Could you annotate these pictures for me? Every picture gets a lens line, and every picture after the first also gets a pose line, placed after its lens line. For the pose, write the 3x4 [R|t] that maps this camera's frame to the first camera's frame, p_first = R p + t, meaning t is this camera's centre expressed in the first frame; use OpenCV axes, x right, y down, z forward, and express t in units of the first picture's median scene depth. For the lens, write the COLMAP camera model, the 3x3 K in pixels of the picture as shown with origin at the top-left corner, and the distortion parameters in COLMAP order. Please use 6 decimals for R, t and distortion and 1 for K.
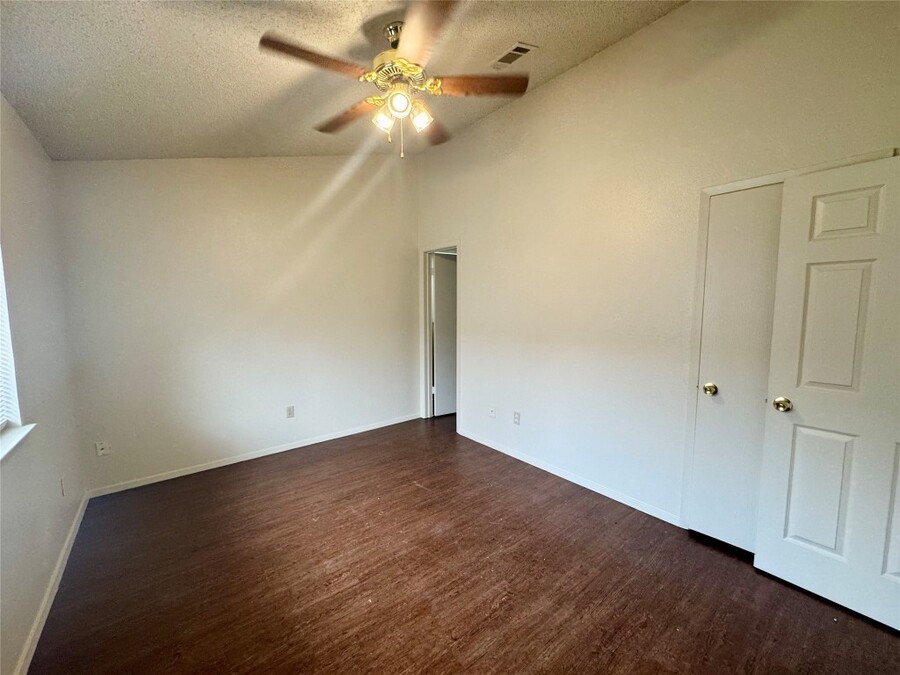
lens RADIAL K [[359.8, 0, 446.8], [0, 359.8, 341.0], [0, 0, 1]] dist [-0.005441, 0.000840]
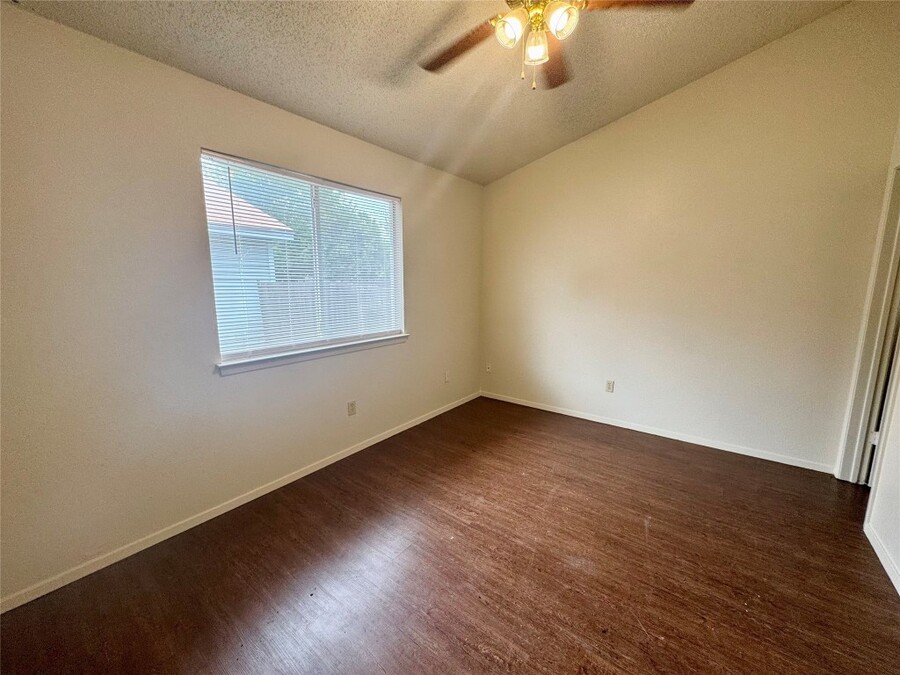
lens RADIAL K [[359.8, 0, 451.7], [0, 359.8, 333.6], [0, 0, 1]] dist [-0.005441, 0.000840]
pose [[0.242568, 0.144996, -0.959238, 0.488142], [-0.103616, 0.986984, 0.122988, -0.025132], [0.964585, 0.069559, 0.254435, 0.428504]]
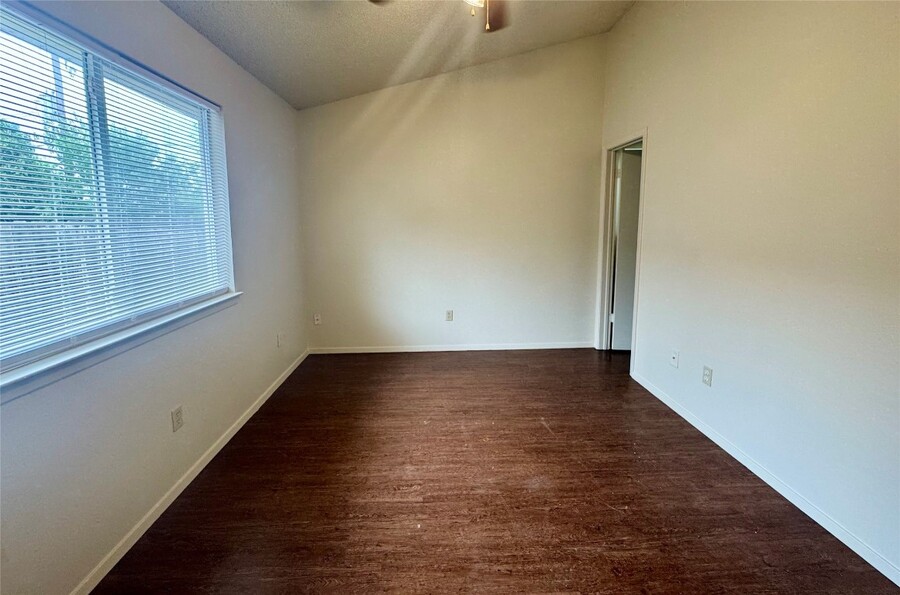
lens RADIAL K [[358.9, 0, 448.3], [0, 358.9, 260.1], [0, 0, 1]] dist [-0.005788, 0.000154]
pose [[0.808275, 0.066731, -0.585011, 0.218532], [-0.060958, 0.997702, 0.029582, 0.004364], [0.585641, 0.011751, 0.810485, 0.183777]]
